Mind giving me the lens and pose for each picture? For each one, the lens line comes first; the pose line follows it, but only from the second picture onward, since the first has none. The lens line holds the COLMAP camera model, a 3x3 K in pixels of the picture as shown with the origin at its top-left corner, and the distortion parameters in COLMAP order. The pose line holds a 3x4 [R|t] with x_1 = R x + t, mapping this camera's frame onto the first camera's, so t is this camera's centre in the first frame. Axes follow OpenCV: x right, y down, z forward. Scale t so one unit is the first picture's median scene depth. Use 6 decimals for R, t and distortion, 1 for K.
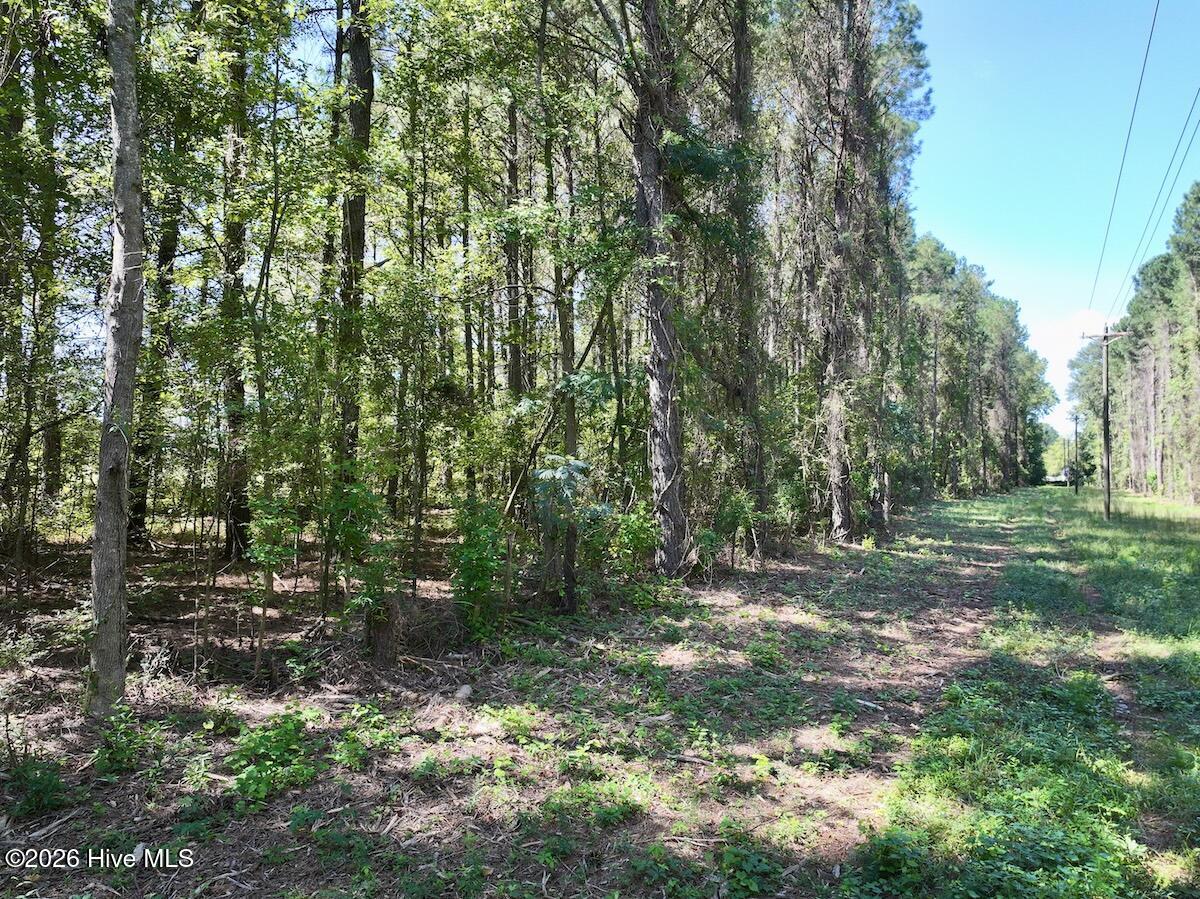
lens RADIAL K [[846.1, 0, 594.5], [0, 846.1, 449.4], [0, 0, 1]] dist [-0.004345, 0.018181]
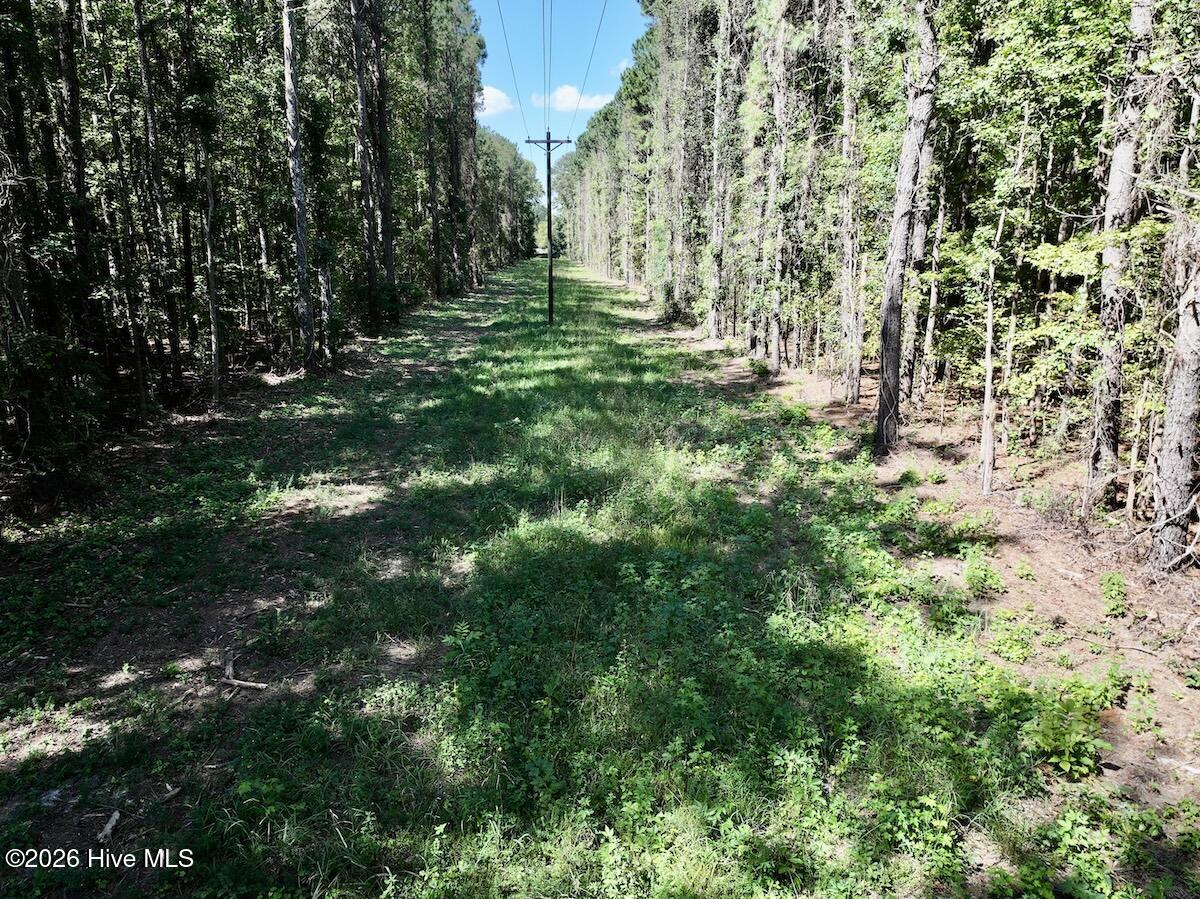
lens RADIAL K [[846.1, 0, 594.5], [0, 846.1, 449.4], [0, 0, 1]] dist [-0.004345, 0.018181]
pose [[0.851826, -0.124646, 0.508780, -0.170925], [-0.016193, 0.964547, 0.263414, -0.026050], [-0.523575, -0.232621, 0.819607, -0.341642]]
